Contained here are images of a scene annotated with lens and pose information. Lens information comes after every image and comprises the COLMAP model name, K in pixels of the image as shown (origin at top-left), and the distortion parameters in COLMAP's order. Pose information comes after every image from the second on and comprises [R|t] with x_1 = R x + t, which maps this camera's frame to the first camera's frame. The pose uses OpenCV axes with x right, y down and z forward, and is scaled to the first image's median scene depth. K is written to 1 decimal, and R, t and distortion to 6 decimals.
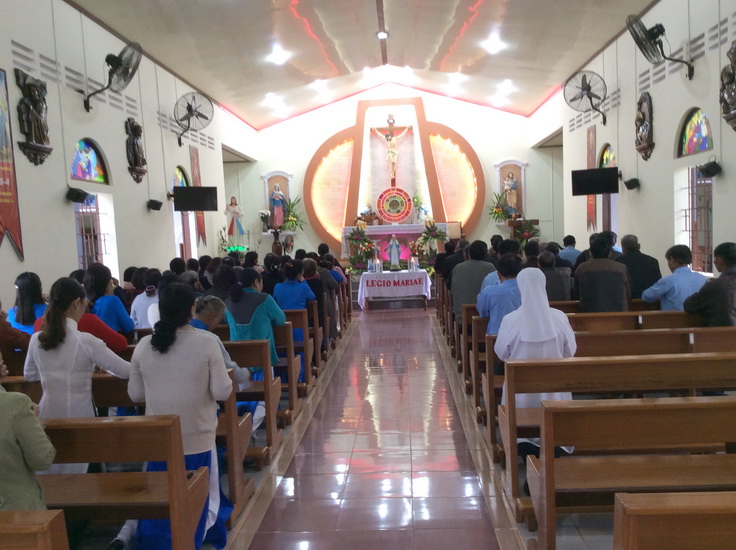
lens RADIAL K [[668.1, 0, 368.8], [0, 668.1, 276.4], [0, 0, 1]] dist [0.112532, -0.227402]
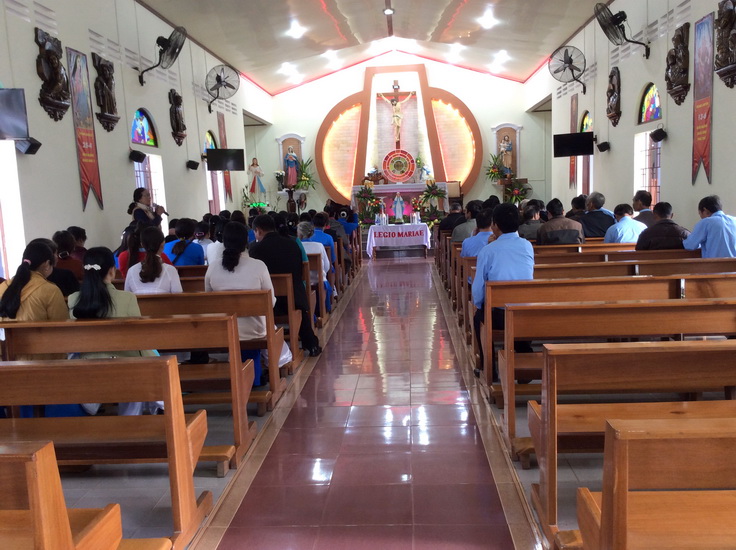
lens RADIAL K [[668.1, 0, 368.8], [0, 668.1, 276.4], [0, 0, 1]] dist [0.112532, -0.227402]
pose [[0.999980, 0.001567, -0.006096, -0.005273], [-0.001222, 0.998415, 0.056269, 0.016632], [0.006174, -0.056260, 0.998397, -0.138681]]
